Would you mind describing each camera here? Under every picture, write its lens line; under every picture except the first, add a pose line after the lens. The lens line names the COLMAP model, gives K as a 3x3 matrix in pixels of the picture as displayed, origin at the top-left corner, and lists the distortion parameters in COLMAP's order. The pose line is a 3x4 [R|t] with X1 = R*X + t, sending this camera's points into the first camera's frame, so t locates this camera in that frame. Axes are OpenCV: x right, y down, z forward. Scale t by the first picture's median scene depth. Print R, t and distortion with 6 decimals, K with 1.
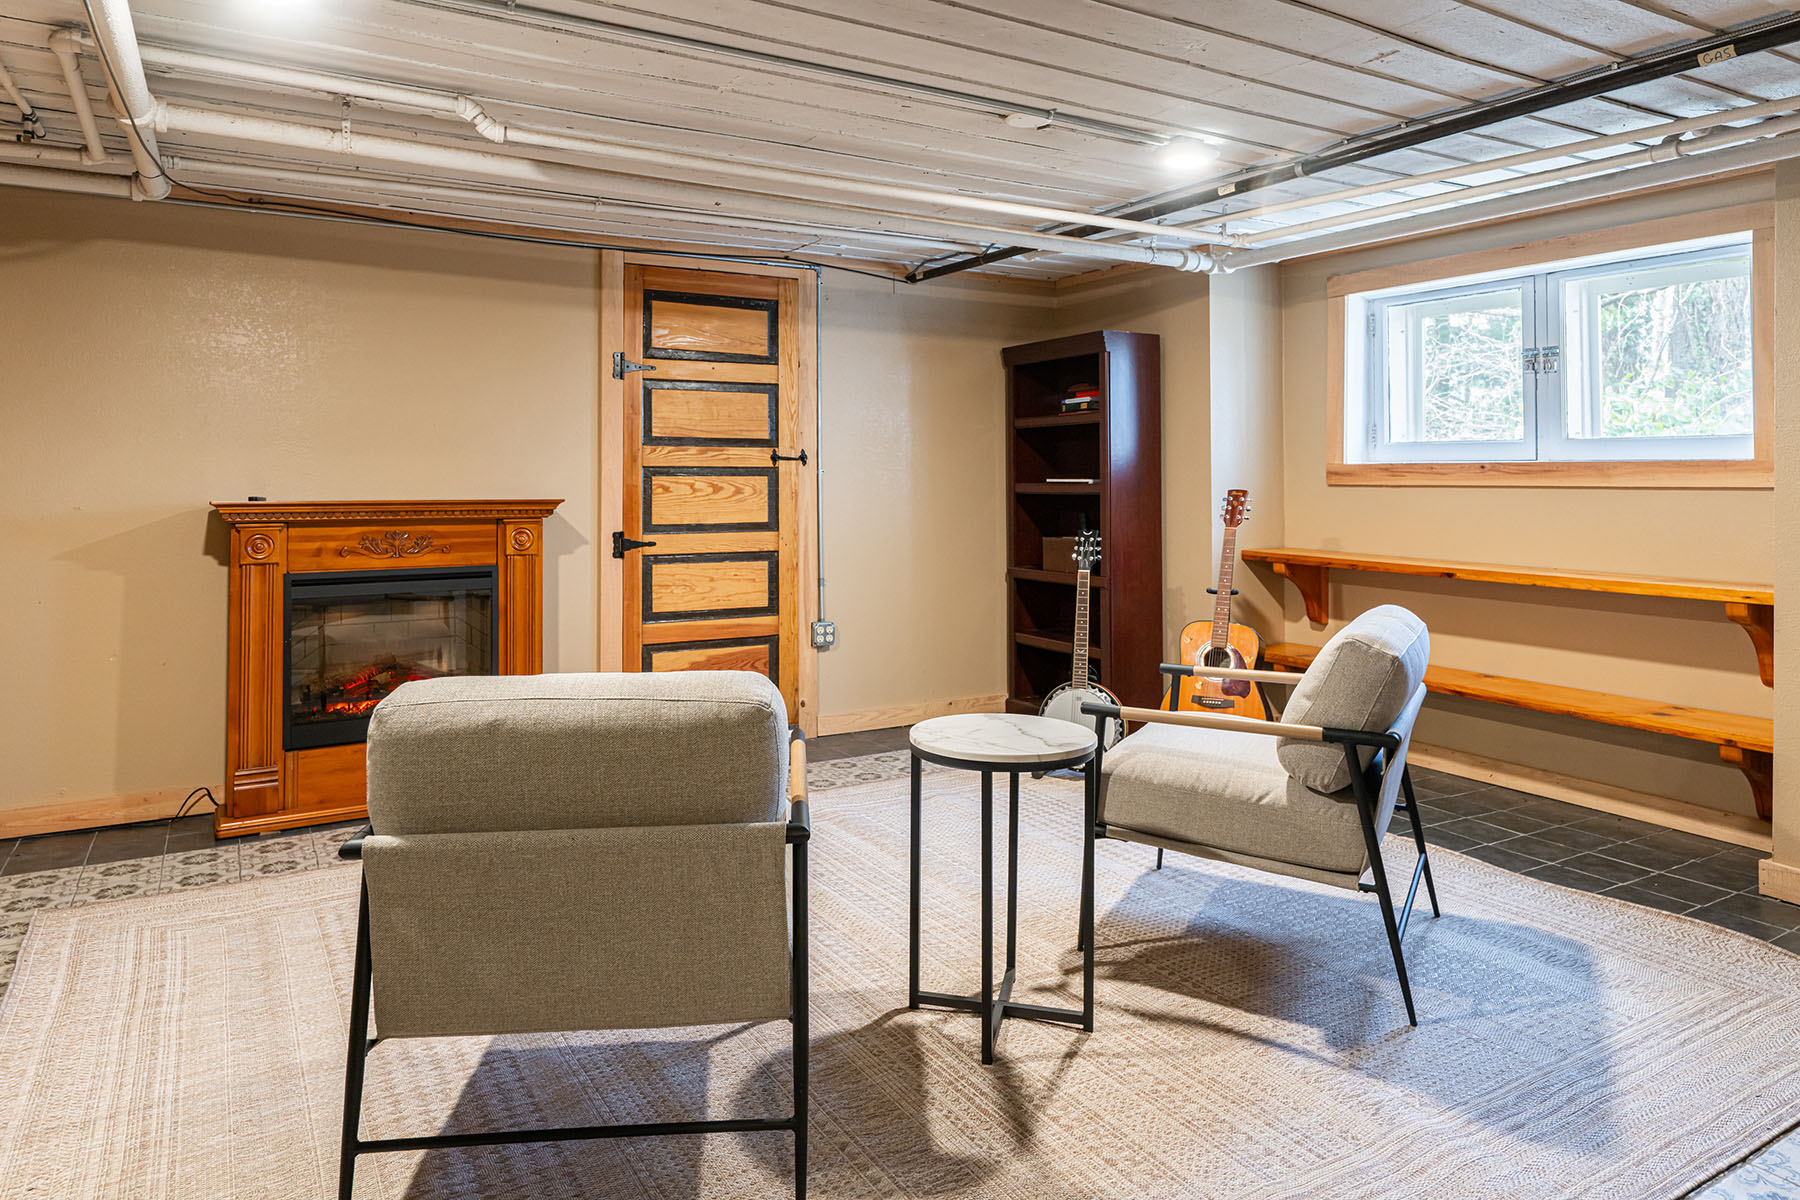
lens RADIAL K [[1133.2, 0, 900.0], [0, 1133.2, 600.0], [0, 0, 1]] dist [-0.001686, -0.000071]
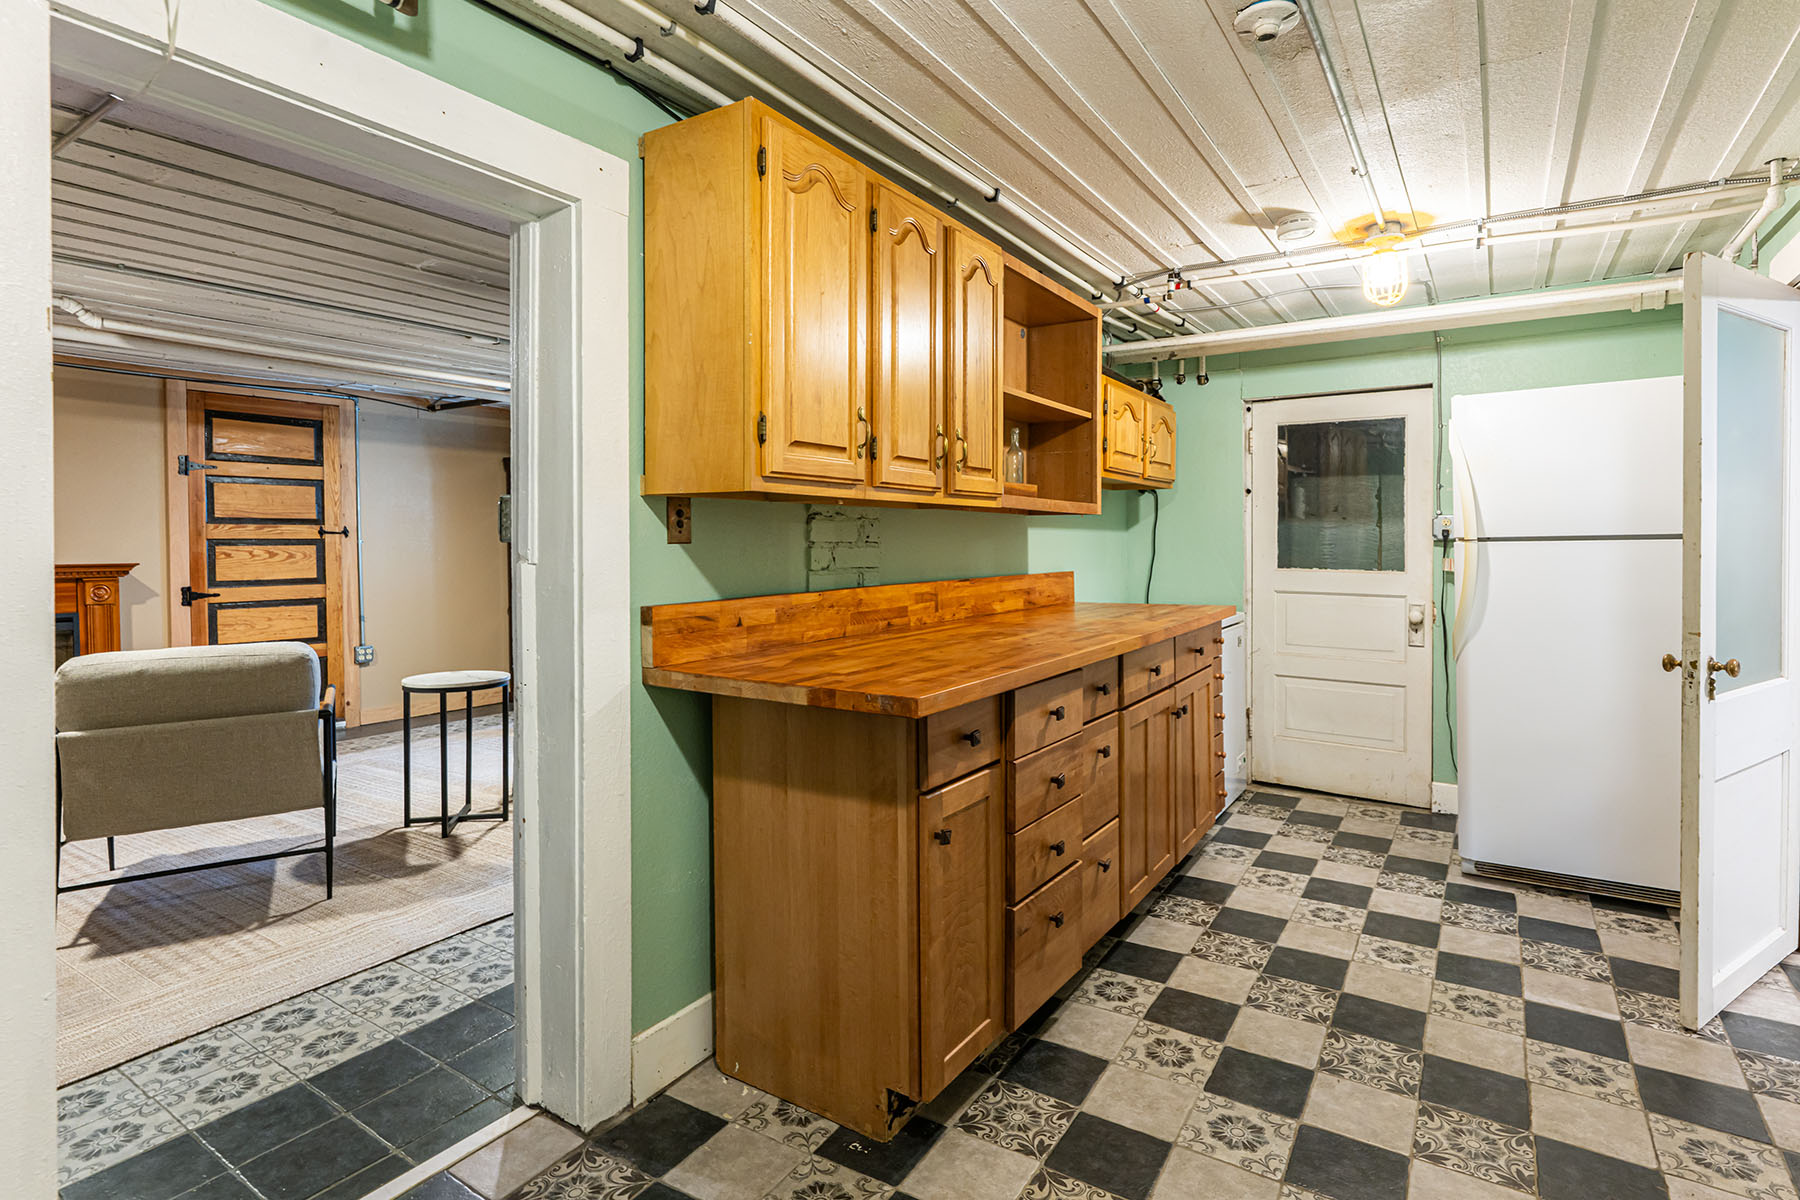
lens RADIAL K [[893.3, 0, 900.0], [0, 893.3, 581.9], [0, 0, 1]] dist [0.000244, -0.000645]
pose [[0.898248, -0.027339, 0.438637, 0.048475], [0.055922, 0.997060, -0.052376, 0.035816], [-0.435916, 0.071576, 0.897137, -0.318024]]
